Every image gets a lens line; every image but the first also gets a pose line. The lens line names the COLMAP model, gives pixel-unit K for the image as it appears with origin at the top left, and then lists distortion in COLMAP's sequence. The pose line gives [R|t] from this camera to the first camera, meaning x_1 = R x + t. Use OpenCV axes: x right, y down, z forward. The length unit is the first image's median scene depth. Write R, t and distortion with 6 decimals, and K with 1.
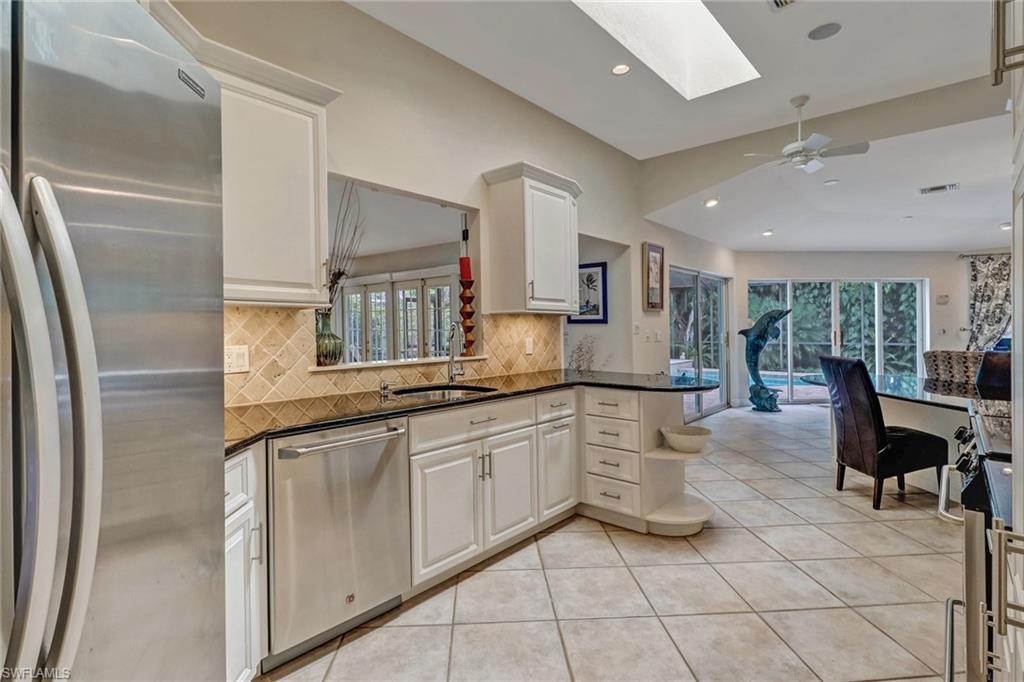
lens RADIAL K [[488.4, 0, 501.5], [0, 488.4, 322.1], [0, 0, 1]] dist [0.000447, -0.012856]
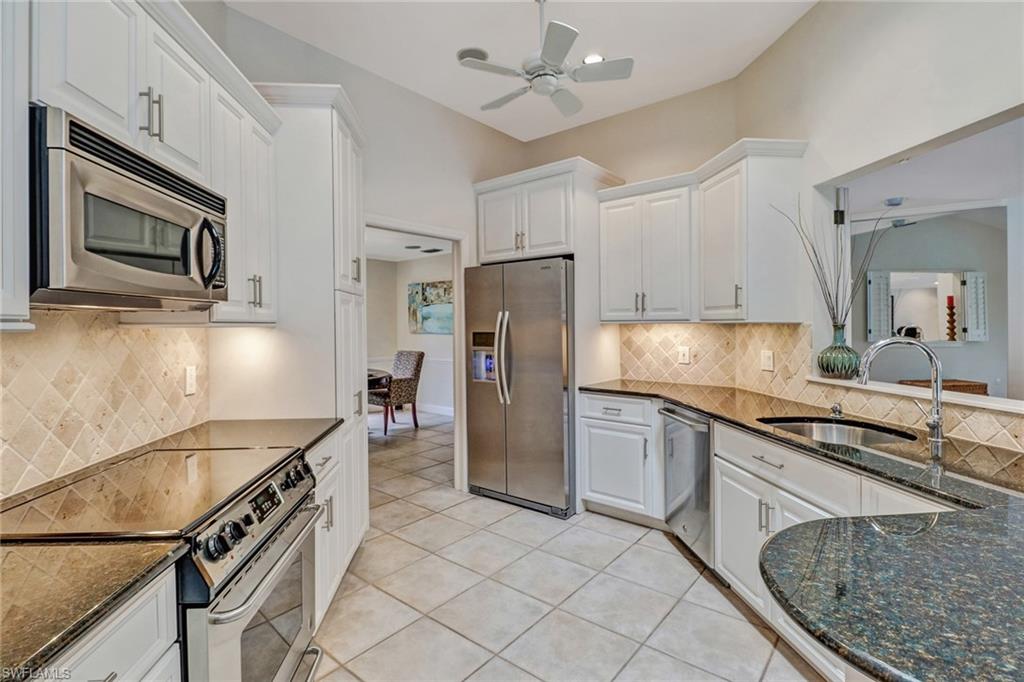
lens RADIAL K [[488.4, 0, 516.0], [0, 488.4, 351.9], [0, 0, 1]] dist [0.000447, -0.012856]
pose [[-0.657476, 0.048055, -0.751942, 0.858491], [0.015670, 0.998620, 0.050118, -0.026437], [0.753313, 0.021168, -0.657322, 1.249855]]
